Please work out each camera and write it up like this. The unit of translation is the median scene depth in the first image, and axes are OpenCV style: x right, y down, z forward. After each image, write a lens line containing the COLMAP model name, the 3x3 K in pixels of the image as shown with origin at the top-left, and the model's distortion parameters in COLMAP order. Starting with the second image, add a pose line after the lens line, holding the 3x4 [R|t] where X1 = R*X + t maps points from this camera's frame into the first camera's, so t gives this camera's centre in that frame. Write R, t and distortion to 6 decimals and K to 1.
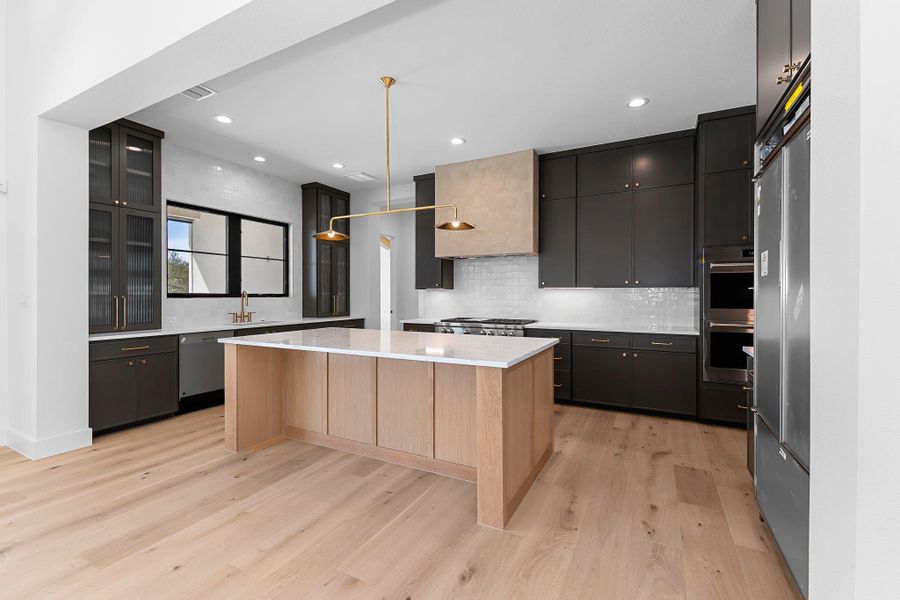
lens RADIAL K [[392.2, 0, 451.9], [0, 392.2, 297.9], [0, 0, 1]] dist [0.001877, -0.002432]
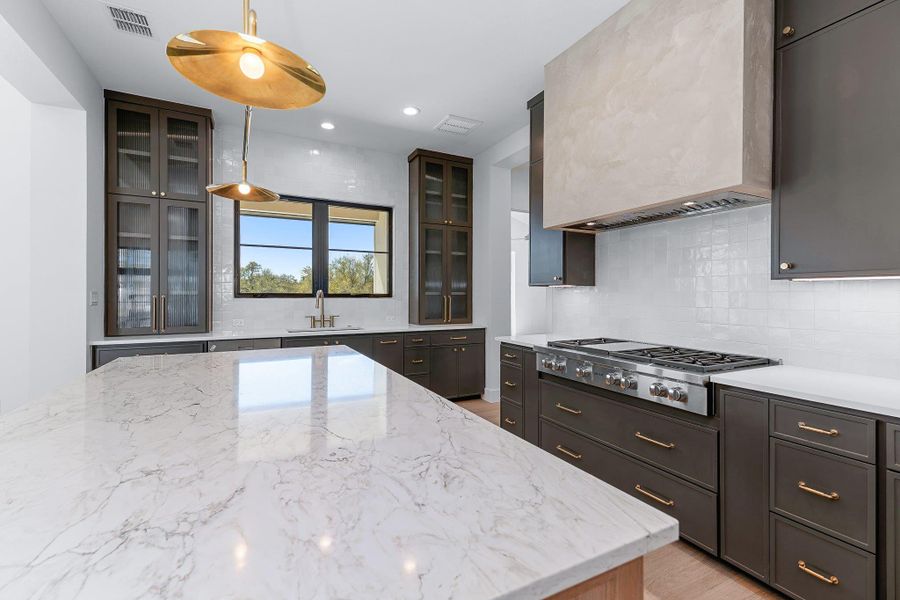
lens RADIAL K [[392.2, 0, 451.4], [0, 392.2, 297.1], [0, 0, 1]] dist [0.001877, -0.002432]
pose [[0.816657, 0.005854, -0.577093, 0.174698], [-0.007287, 0.999973, -0.000168, -0.004943], [0.577077, 0.004342, 0.816678, 0.472379]]
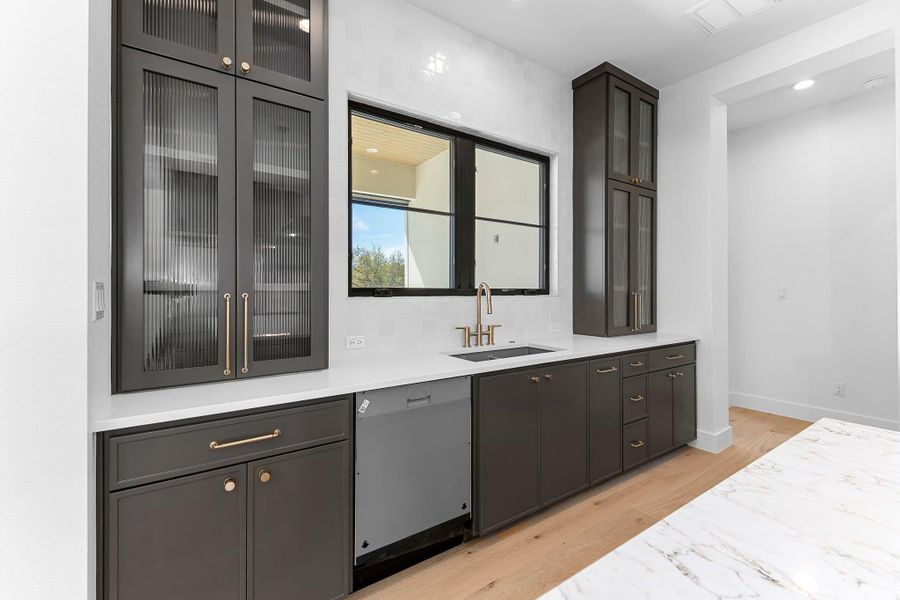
lens RADIAL K [[392.2, 0, 448.8], [0, 392.2, 293.4], [0, 0, 1]] dist [0.001877, -0.002432]
pose [[0.884389, 0.002378, -0.466744, -0.334956], [-0.003216, 0.999994, -0.000997, -0.003804], [0.466739, 0.002383, 0.884392, 0.541416]]
